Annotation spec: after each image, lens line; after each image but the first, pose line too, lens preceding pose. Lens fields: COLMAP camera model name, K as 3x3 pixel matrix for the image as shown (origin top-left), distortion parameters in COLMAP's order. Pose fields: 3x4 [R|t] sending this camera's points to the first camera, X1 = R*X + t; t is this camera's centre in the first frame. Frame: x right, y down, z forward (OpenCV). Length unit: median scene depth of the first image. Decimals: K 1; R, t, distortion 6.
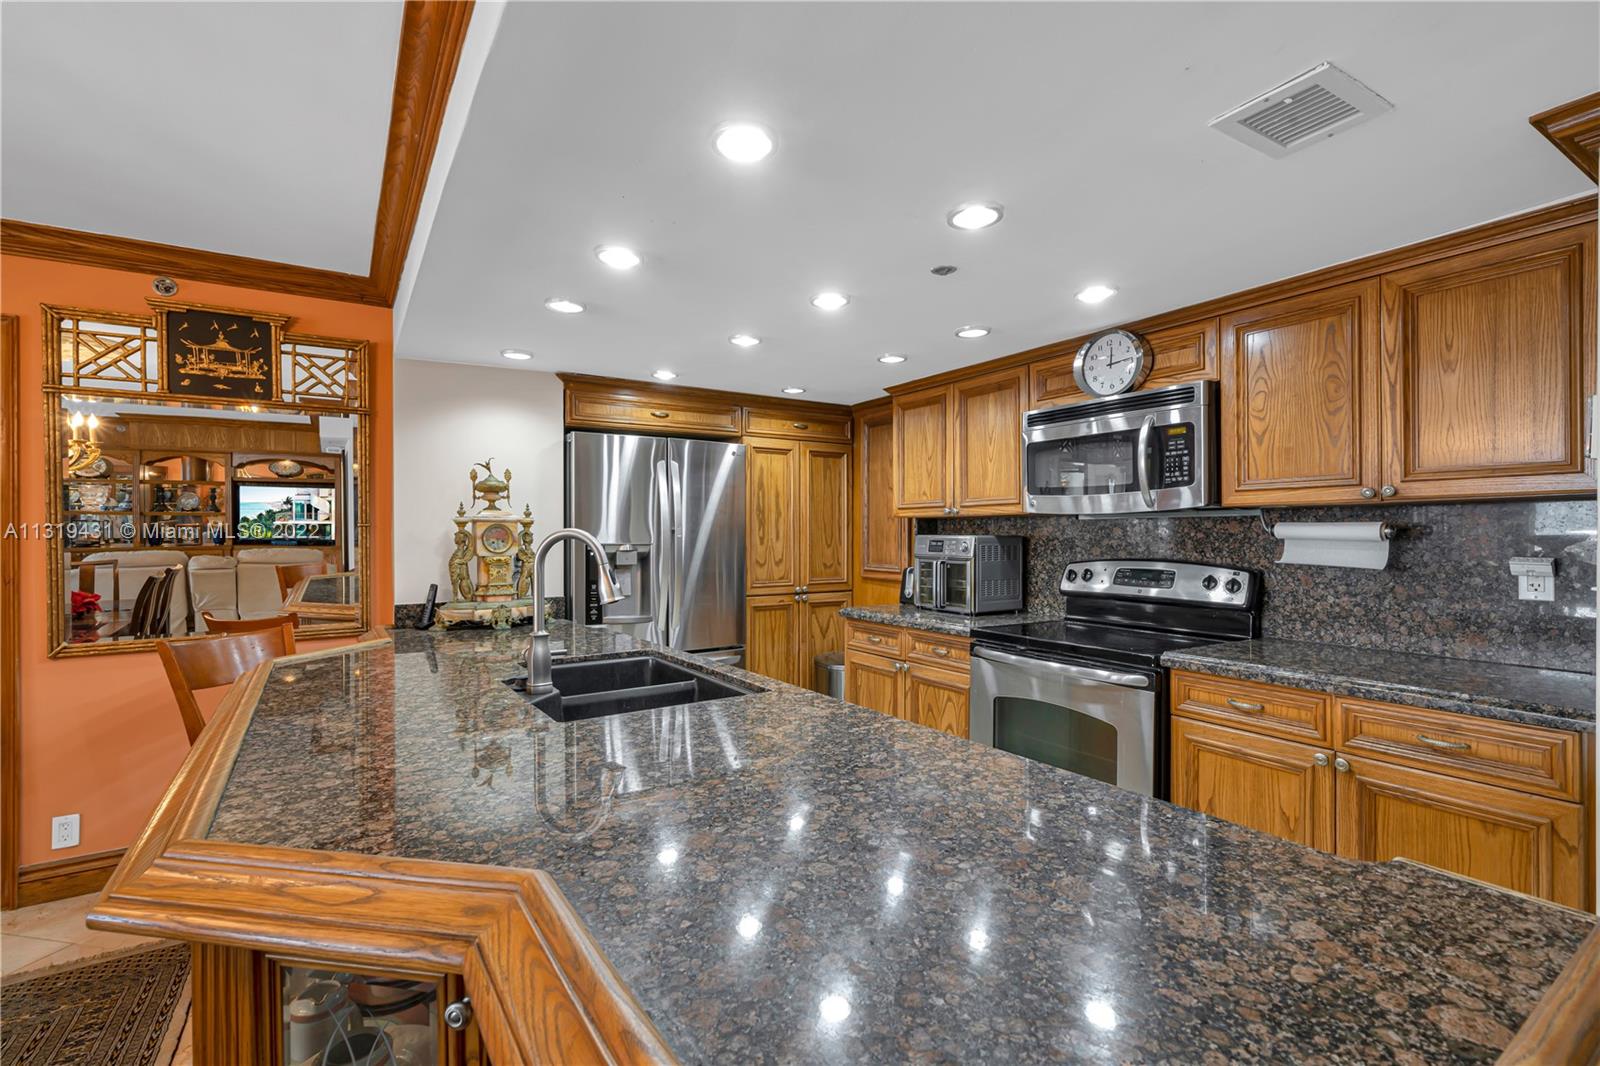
lens RADIAL K [[749.8, 0, 828.4], [0, 749.8, 533.4], [0, 0, 1]] dist [0.003962, 0.000581]
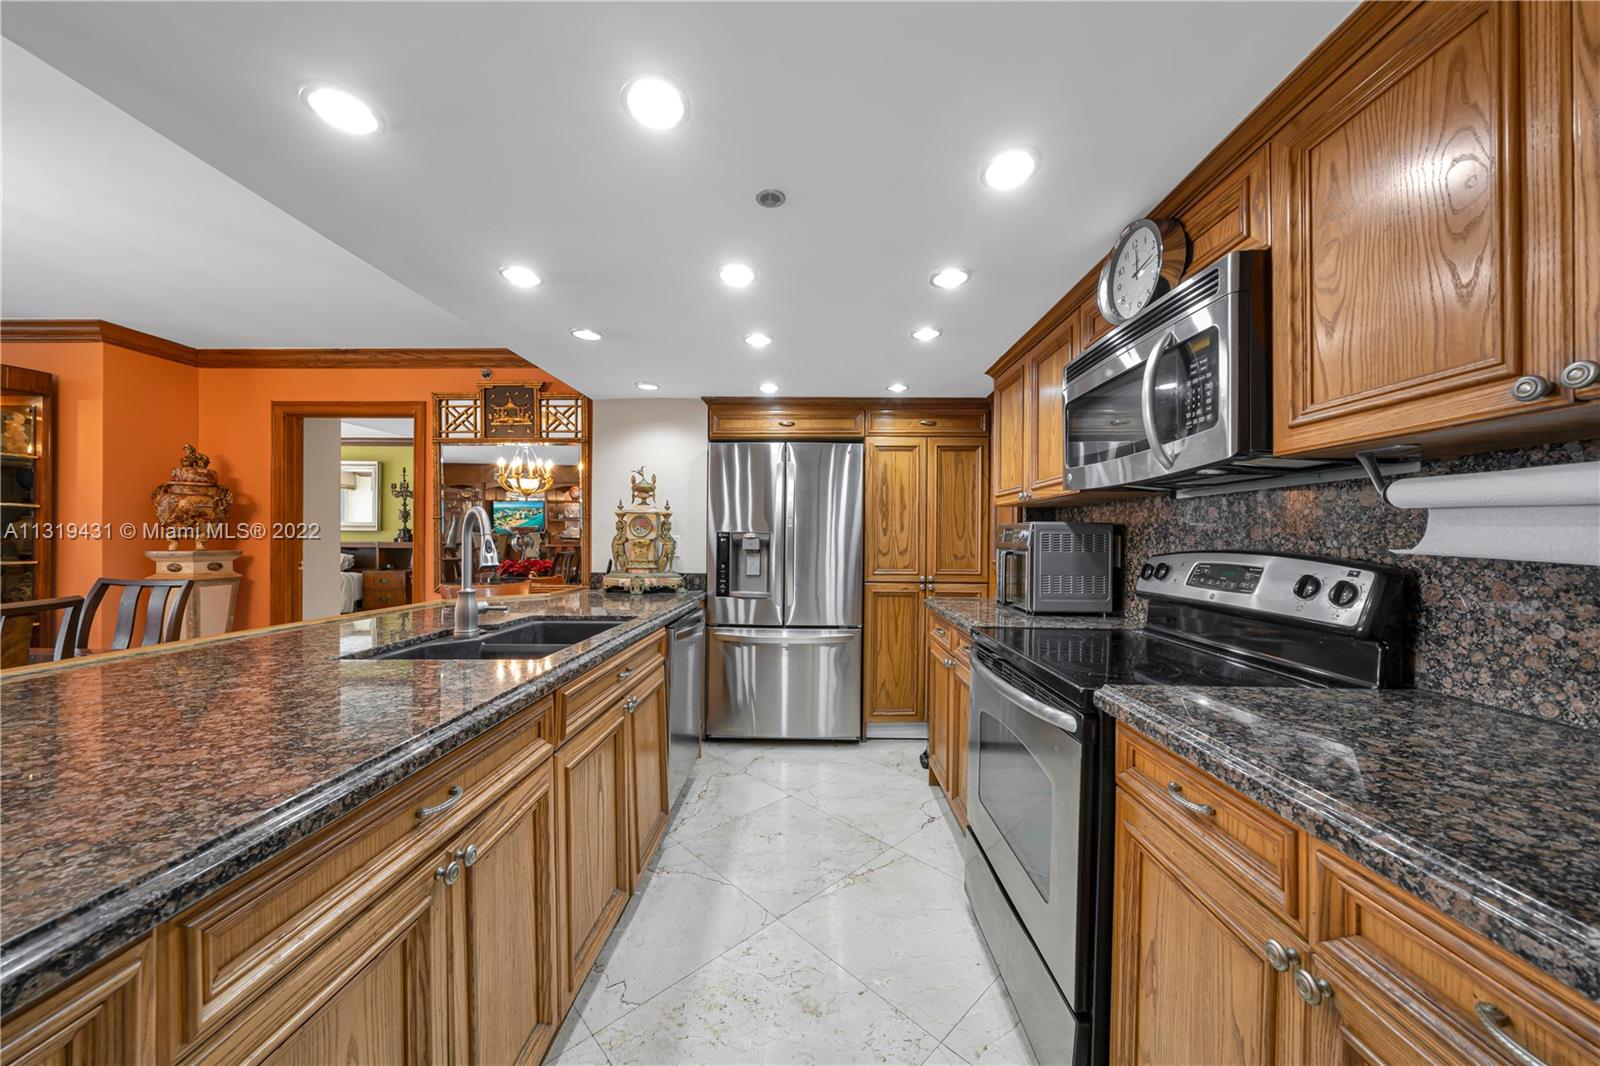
lens RADIAL K [[573.5, 0, 816.1], [0, 573.5, 539.4], [0, 0, 1]] dist [-0.002214, -0.000125]
pose [[0.818580, 0.007939, -0.574337, 0.397202], [-0.008027, 0.999965, 0.002380, 0.025347], [0.574336, 0.002662, 0.818615, 0.342130]]
